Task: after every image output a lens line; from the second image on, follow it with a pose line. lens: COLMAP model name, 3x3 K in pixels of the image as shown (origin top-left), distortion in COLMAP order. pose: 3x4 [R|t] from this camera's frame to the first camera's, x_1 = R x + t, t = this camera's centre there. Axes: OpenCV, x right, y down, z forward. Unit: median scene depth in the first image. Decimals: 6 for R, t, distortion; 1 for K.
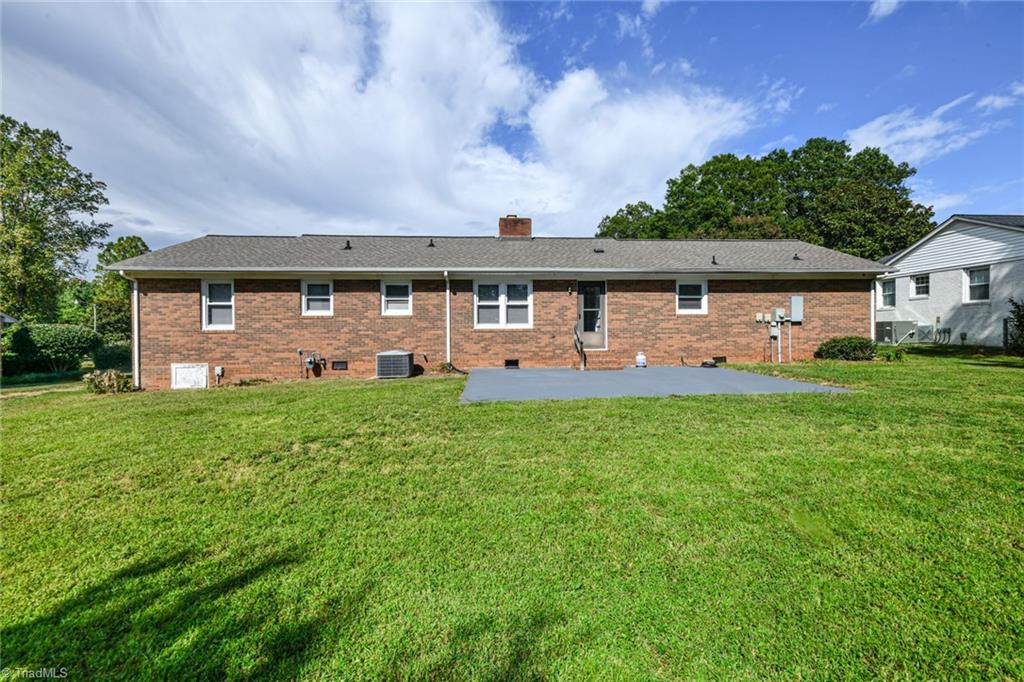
lens RADIAL K [[421.7, 0, 517.2], [0, 421.7, 338.2], [0, 0, 1]] dist [-0.001074, -0.000275]
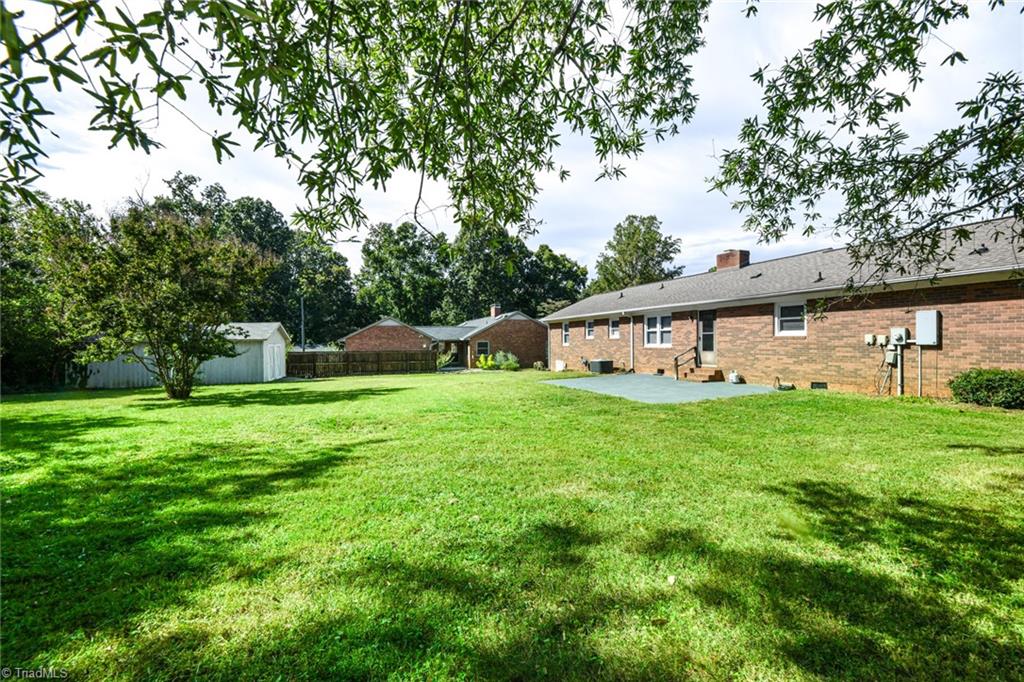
lens RADIAL K [[416.9, 0, 517.9], [0, 416.9, 346.7], [0, 0, 1]] dist [0.023105, -0.007639]
pose [[0.320339, 0.016307, -0.947163, 1.154154], [-0.015115, 0.999813, 0.012102, -0.034896], [0.947183, 0.010440, 0.320525, 0.084812]]
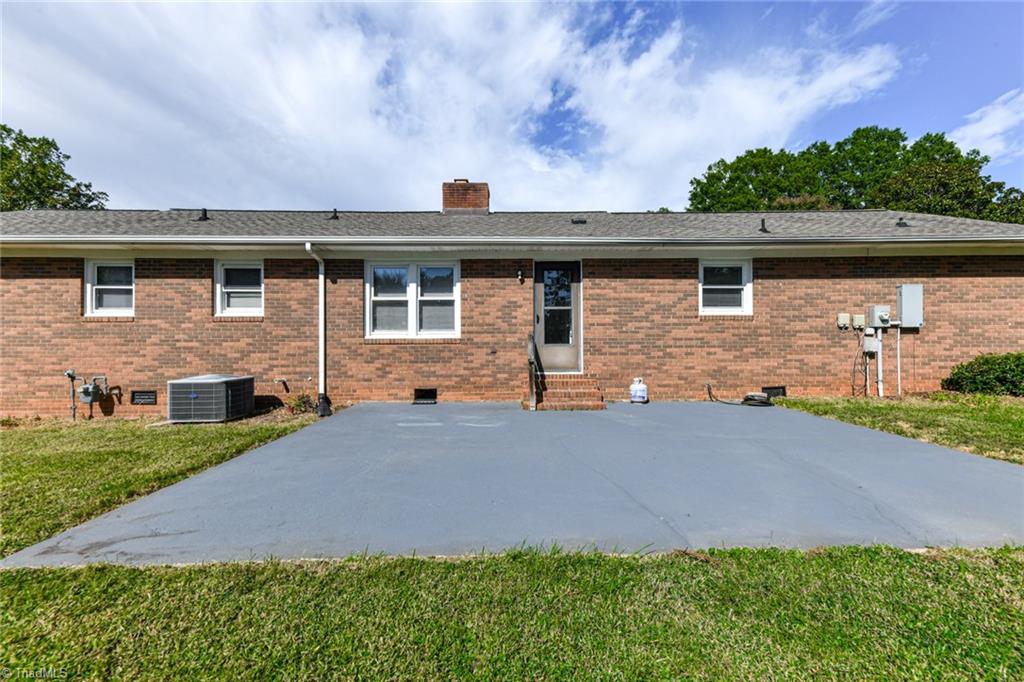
lens RADIAL K [[416.9, 0, 517.9], [0, 416.9, 346.7], [0, 0, 1]] dist [0.023105, -0.007639]
pose [[0.998681, 0.002699, -0.051276, 0.150088], [-0.003506, 0.999872, -0.015641, -0.001564], [0.051227, 0.015800, 0.998562, 0.391484]]
